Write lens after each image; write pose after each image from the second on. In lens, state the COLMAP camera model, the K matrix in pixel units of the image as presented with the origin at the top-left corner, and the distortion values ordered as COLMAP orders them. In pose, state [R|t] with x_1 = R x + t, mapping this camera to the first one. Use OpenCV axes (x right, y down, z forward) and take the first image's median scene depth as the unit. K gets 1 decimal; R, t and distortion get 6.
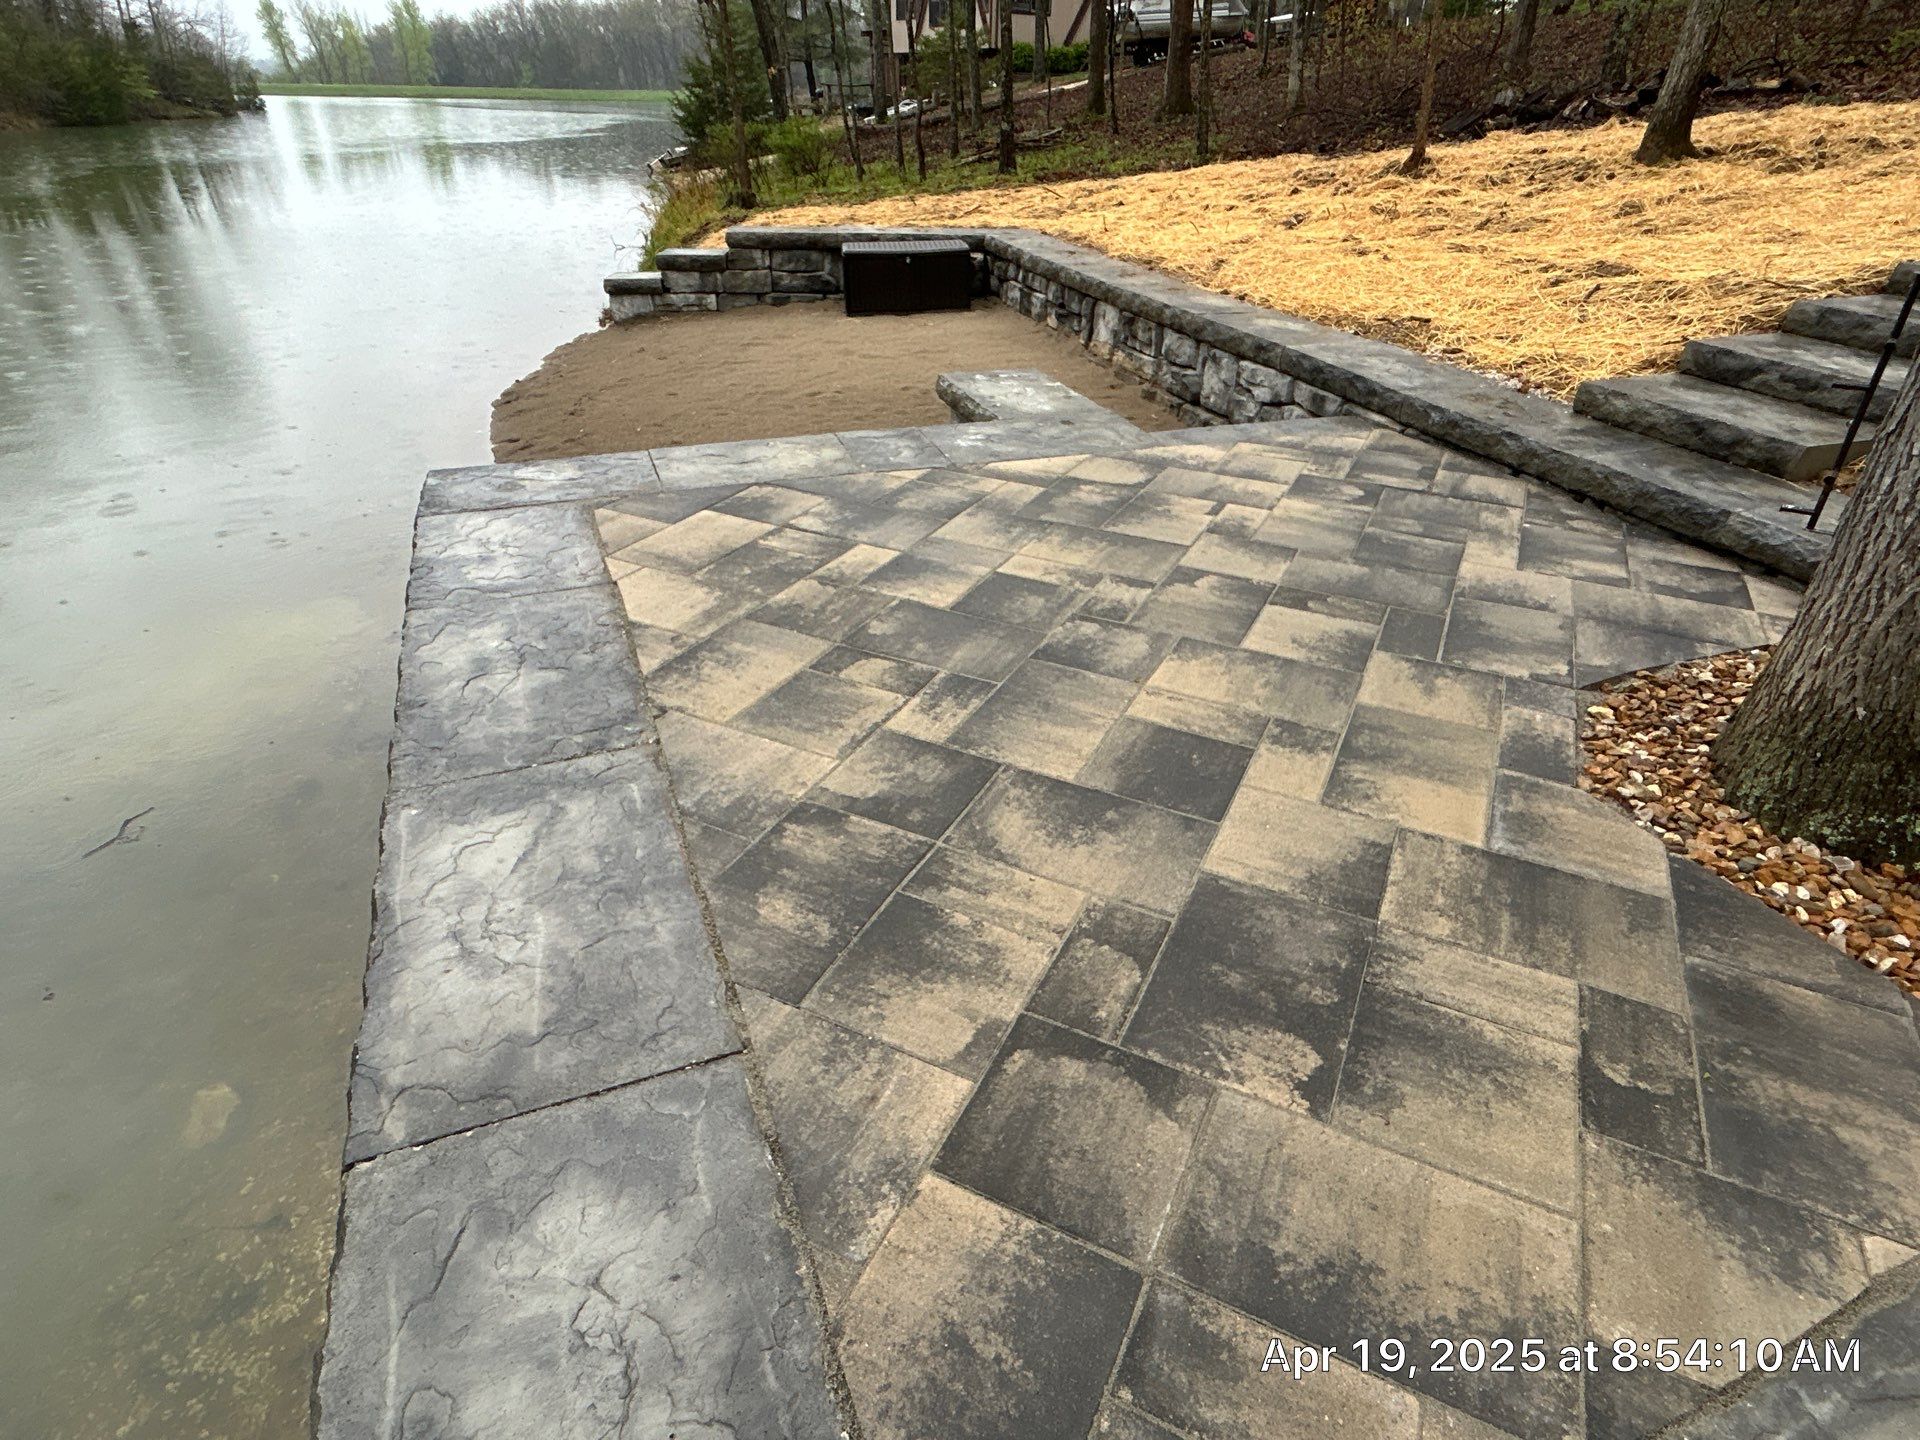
lens RADIAL K [[1031.7, 0, 960.0], [0, 1031.7, 720.0], [0, 0, 1]] dist [0.006534, -0.000385]
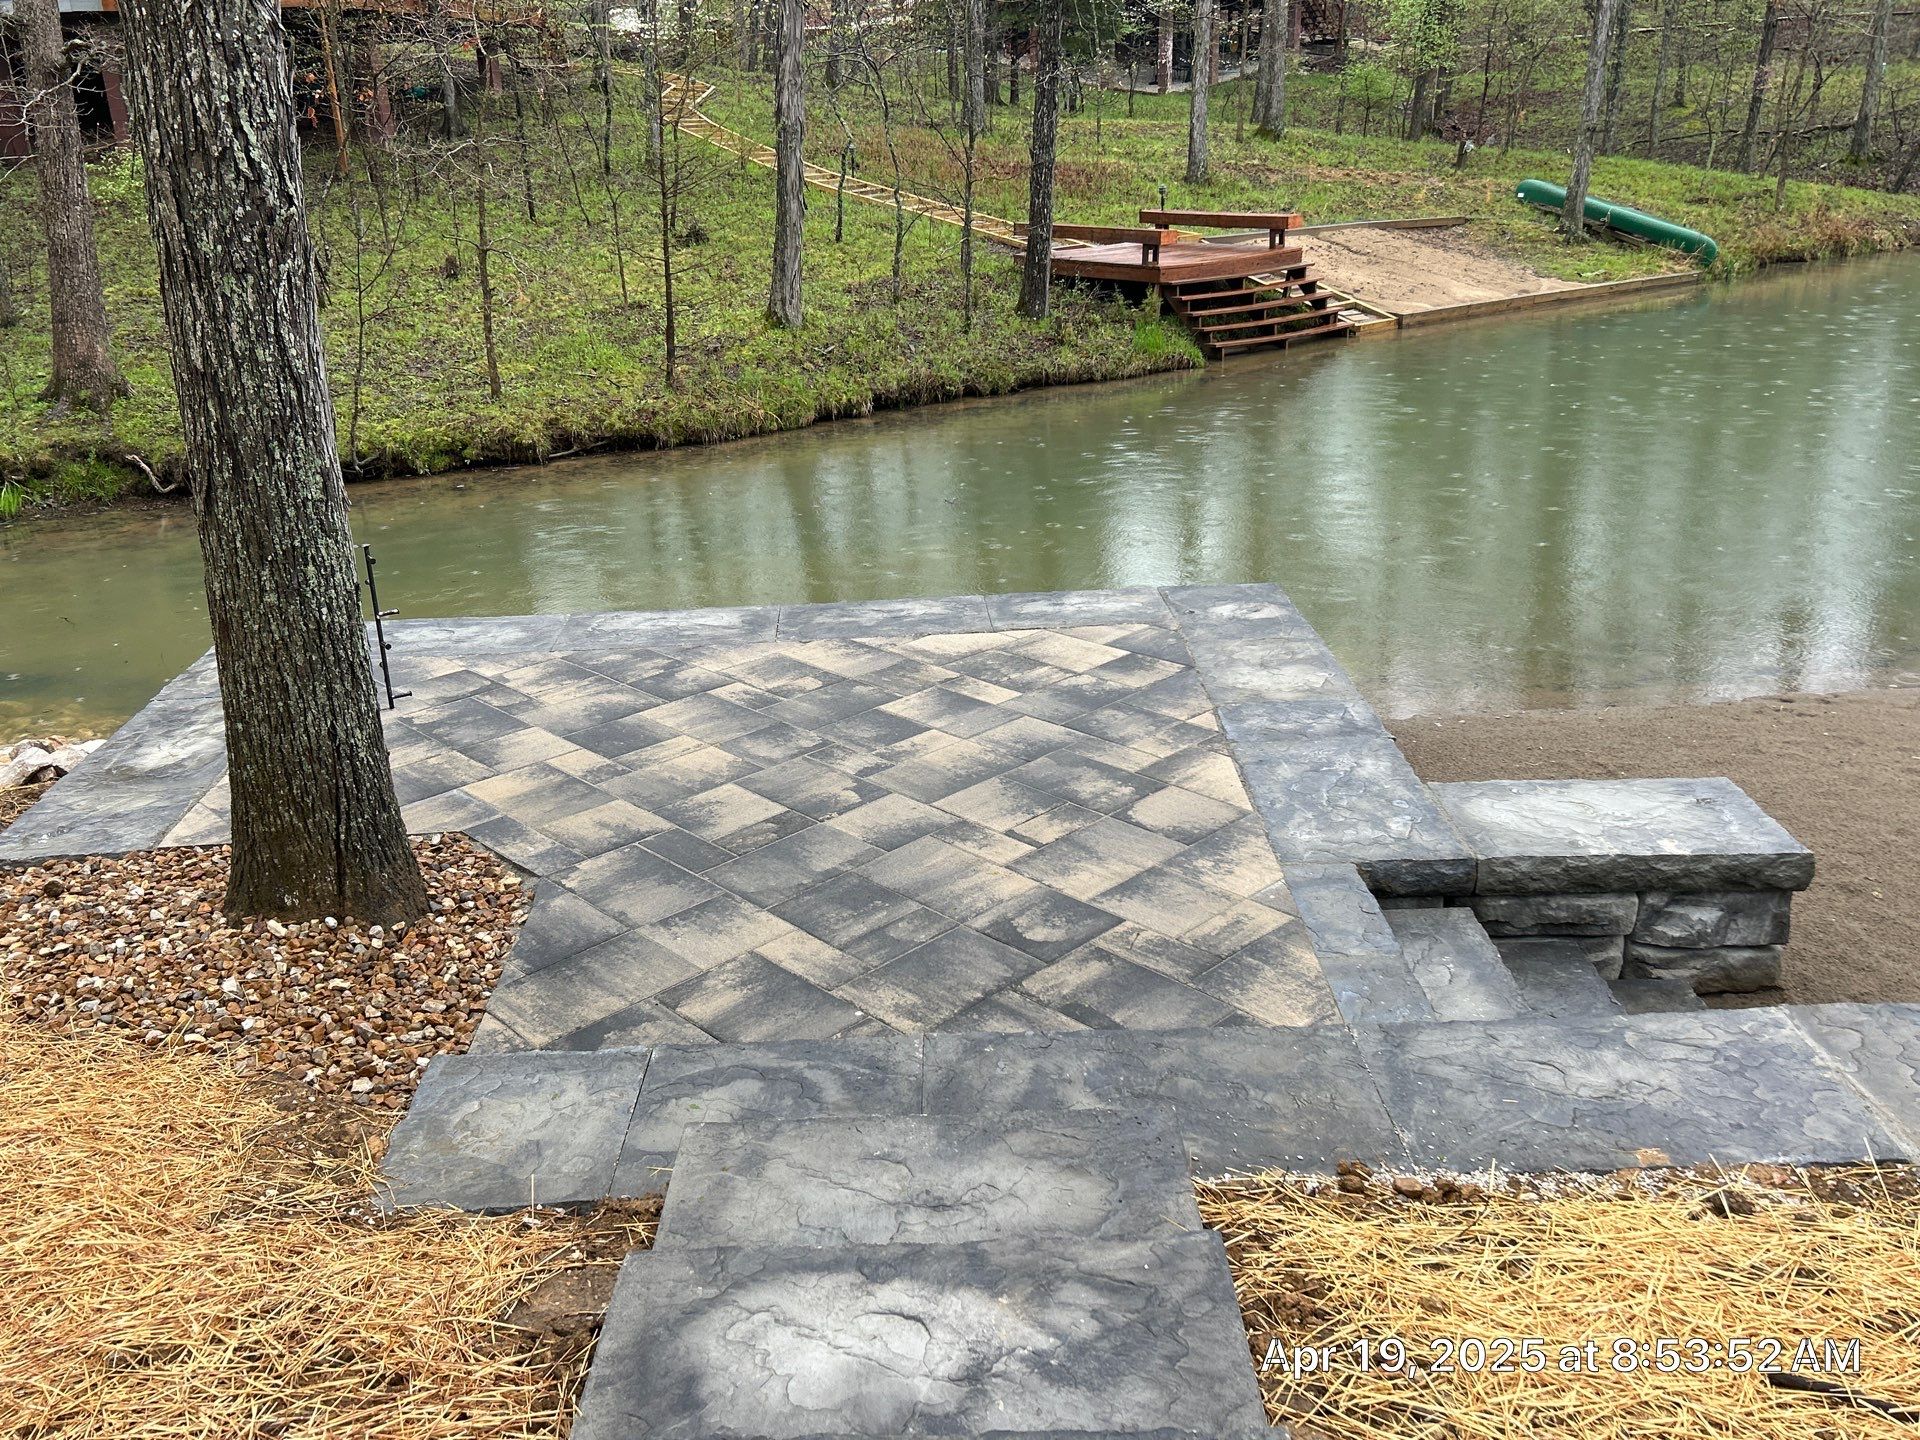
lens RADIAL K [[1521.2, 0, 960.0], [0, 1521.2, 720.0], [0, 0, 1]] dist [0.077410, -0.096938]
pose [[-0.309829, 0.346406, -0.885443, 1.536416], [-0.469854, 0.753829, 0.459325, -0.949651], [0.826585, 0.558341, -0.070798, 1.123052]]
